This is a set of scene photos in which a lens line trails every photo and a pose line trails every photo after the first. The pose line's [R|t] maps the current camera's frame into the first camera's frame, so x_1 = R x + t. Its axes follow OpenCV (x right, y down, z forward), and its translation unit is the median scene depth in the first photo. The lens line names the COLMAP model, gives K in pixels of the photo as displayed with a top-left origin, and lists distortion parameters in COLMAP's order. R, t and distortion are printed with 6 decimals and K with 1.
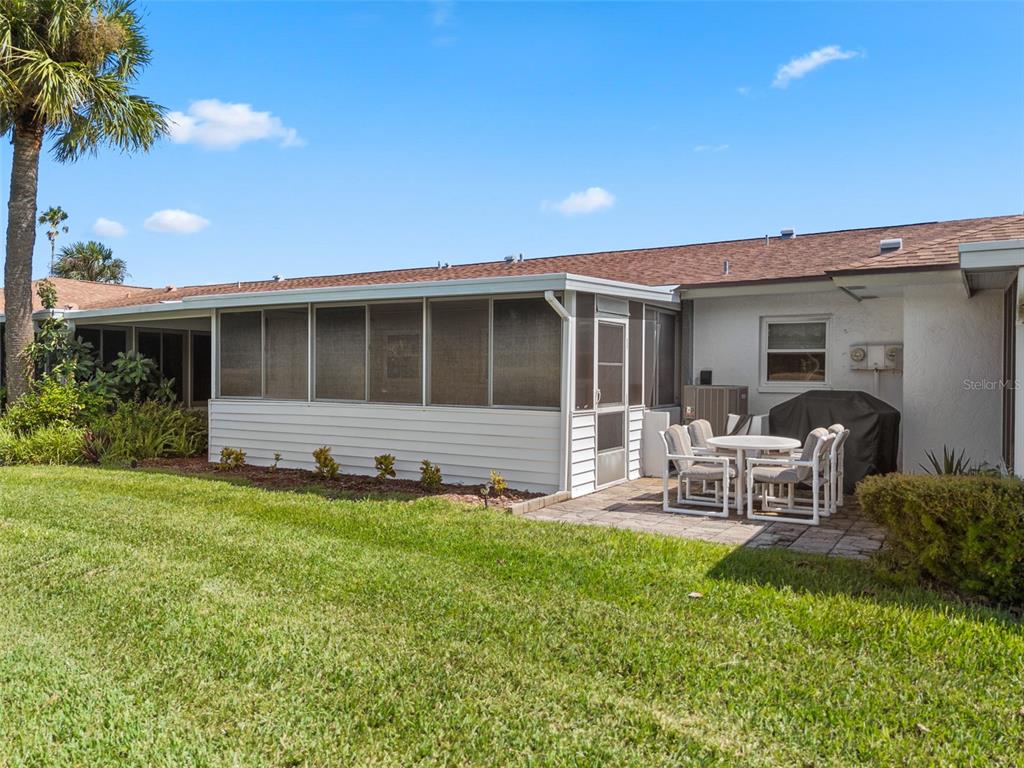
lens RADIAL K [[754.5, 0, 515.3], [0, 754.5, 368.3], [0, 0, 1]] dist [0.044871, -0.008593]
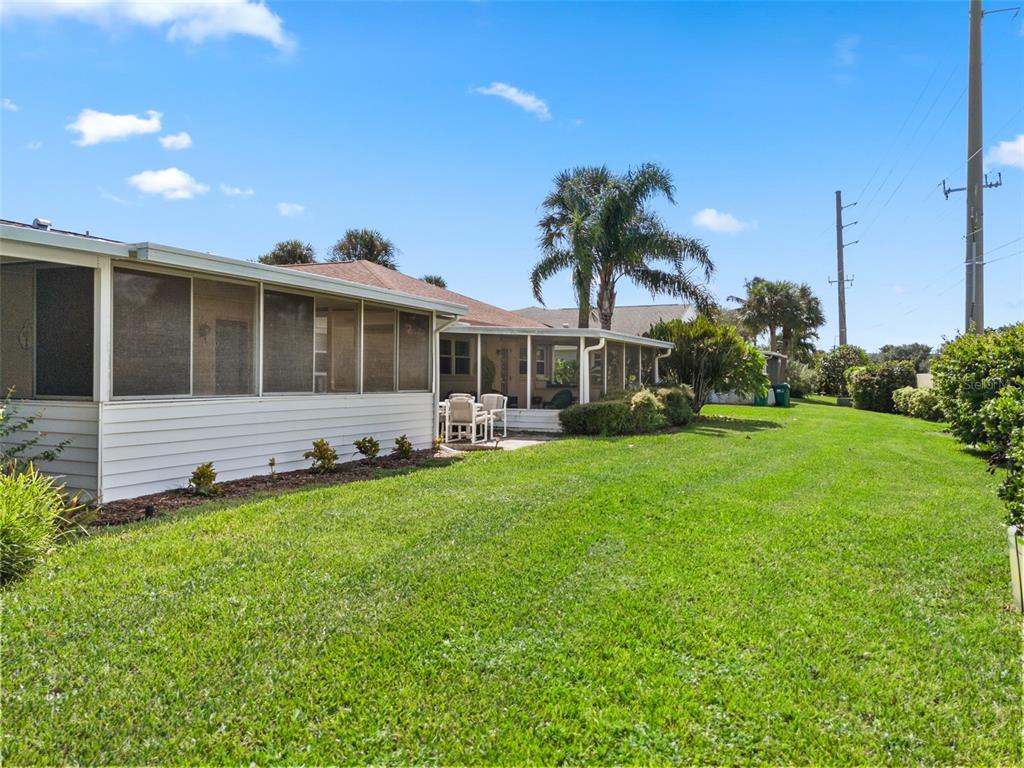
lens RADIAL K [[754.5, 0, 515.3], [0, 754.5, 368.3], [0, 0, 1]] dist [0.044871, -0.008593]
pose [[-0.101609, -0.005203, 0.994811, -1.188366], [-0.031691, 0.999496, 0.001991, 0.002457], [-0.994320, -0.031325, -0.101722, 0.825812]]
